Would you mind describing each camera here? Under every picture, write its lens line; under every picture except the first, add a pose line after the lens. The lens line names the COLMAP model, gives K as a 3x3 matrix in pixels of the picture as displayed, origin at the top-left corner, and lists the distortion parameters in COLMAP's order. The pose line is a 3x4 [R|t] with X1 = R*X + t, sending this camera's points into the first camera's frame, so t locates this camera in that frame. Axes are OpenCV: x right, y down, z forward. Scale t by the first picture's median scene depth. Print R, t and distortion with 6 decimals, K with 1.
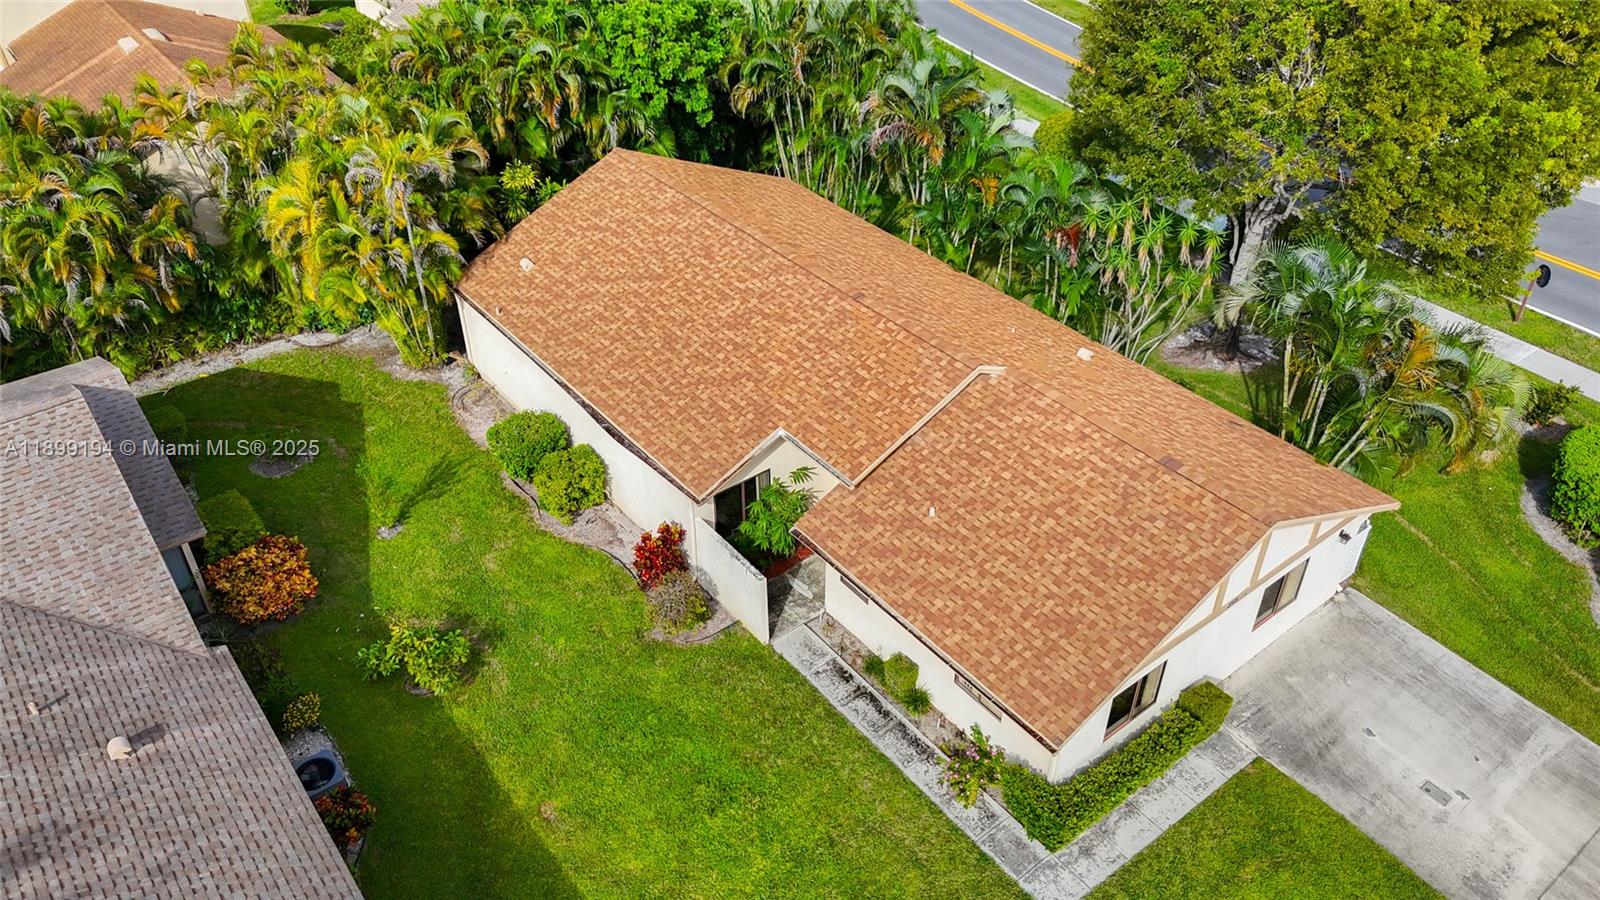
lens RADIAL K [[1178.9, 0, 796.0], [0, 1178.9, 448.4], [0, 0, 1]] dist [0.054897, -0.039946]
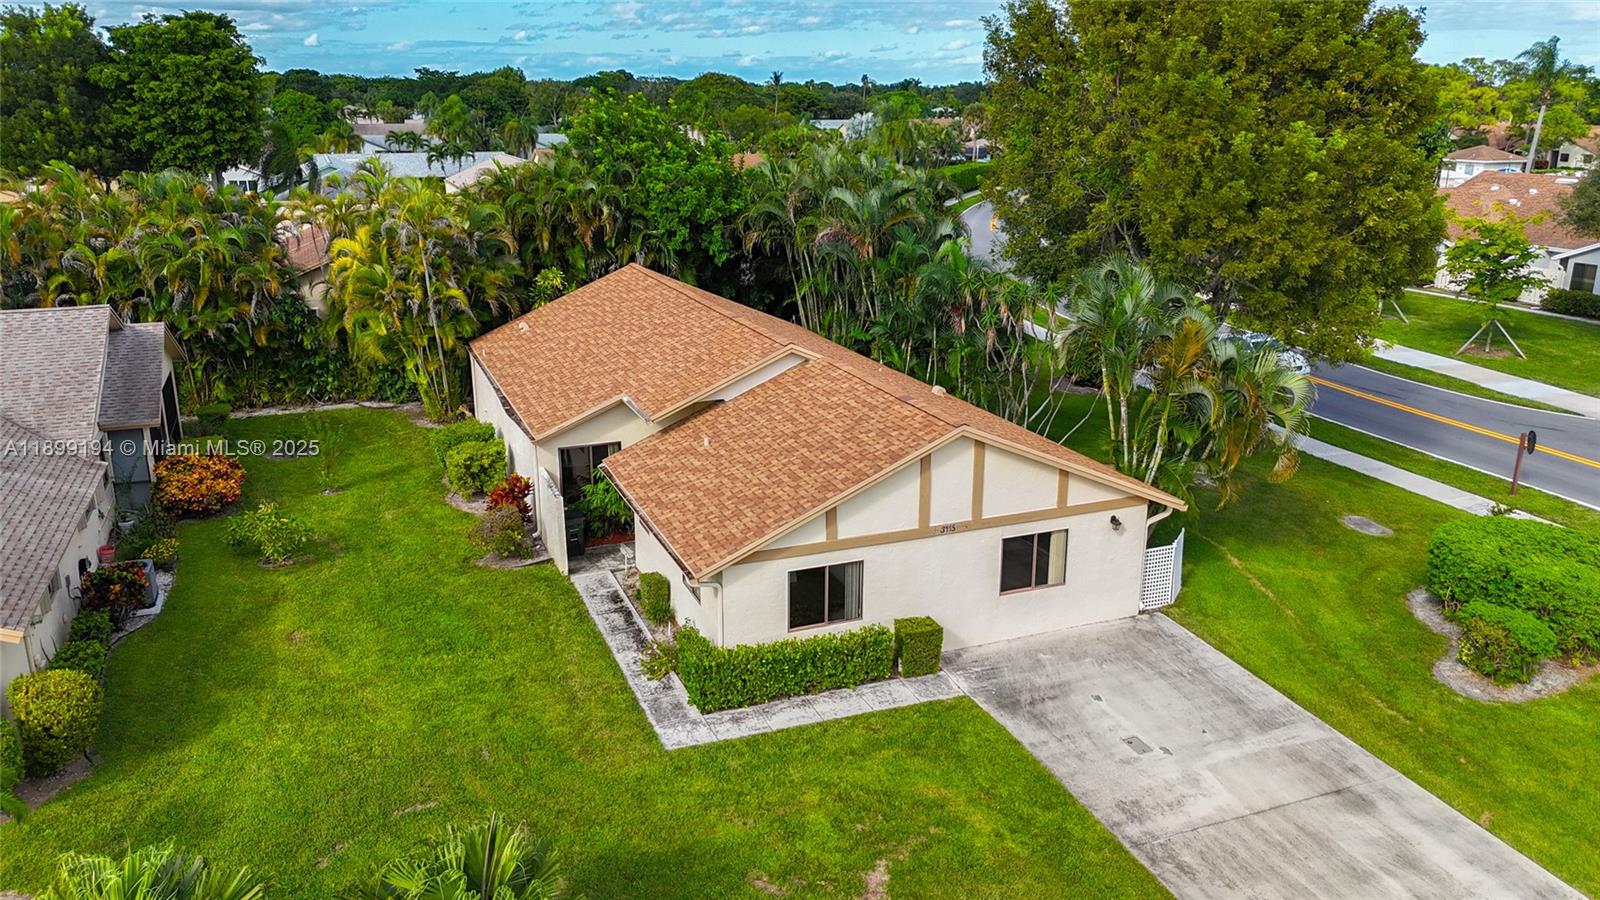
lens RADIAL K [[1178.9, 0, 801.1], [0, 1178.9, 449.8], [0, 0, 1]] dist [0.054897, -0.039946]
pose [[0.962018, 0.082112, -0.260345, 0.462931], [-0.166543, 0.932185, -0.321396, 0.378698], [0.216300, 0.352547, 0.910453, 0.028387]]
